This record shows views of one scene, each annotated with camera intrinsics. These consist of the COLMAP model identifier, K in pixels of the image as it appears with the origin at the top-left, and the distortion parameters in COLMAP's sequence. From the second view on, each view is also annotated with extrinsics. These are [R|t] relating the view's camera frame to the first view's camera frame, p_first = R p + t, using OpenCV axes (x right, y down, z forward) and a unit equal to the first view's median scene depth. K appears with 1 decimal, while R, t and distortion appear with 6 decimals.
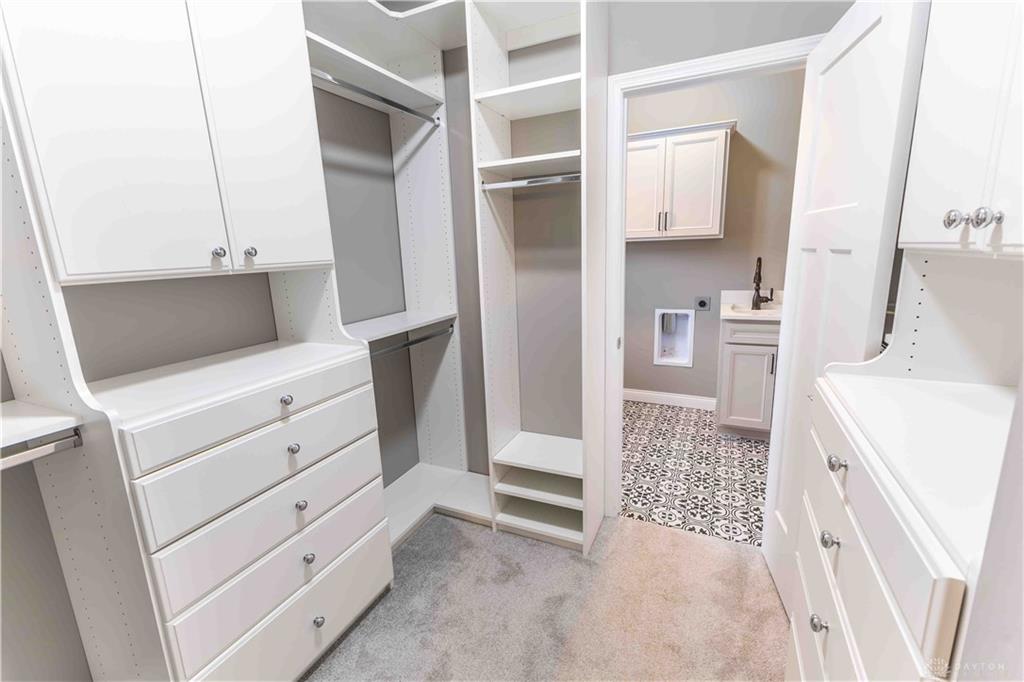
lens RADIAL K [[463.3, 0, 501.8], [0, 463.3, 342.9], [0, 0, 1]] dist [0.013522, -0.005492]
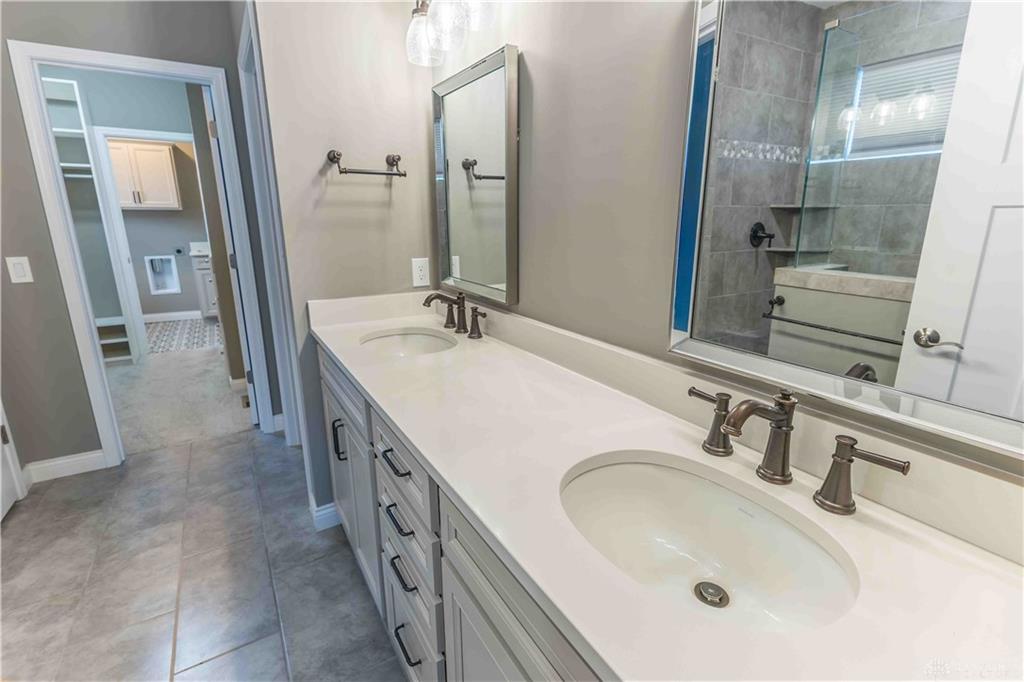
lens RADIAL K [[463.3, 0, 511.7], [0, 463.3, 335.1], [0, 0, 1]] dist [0.013522, -0.005492]
pose [[0.533103, -0.180081, 0.826663, -0.380888], [0.147367, 0.981913, 0.118866, 0.202561], [-0.833117, 0.058455, 0.549999, -0.933521]]
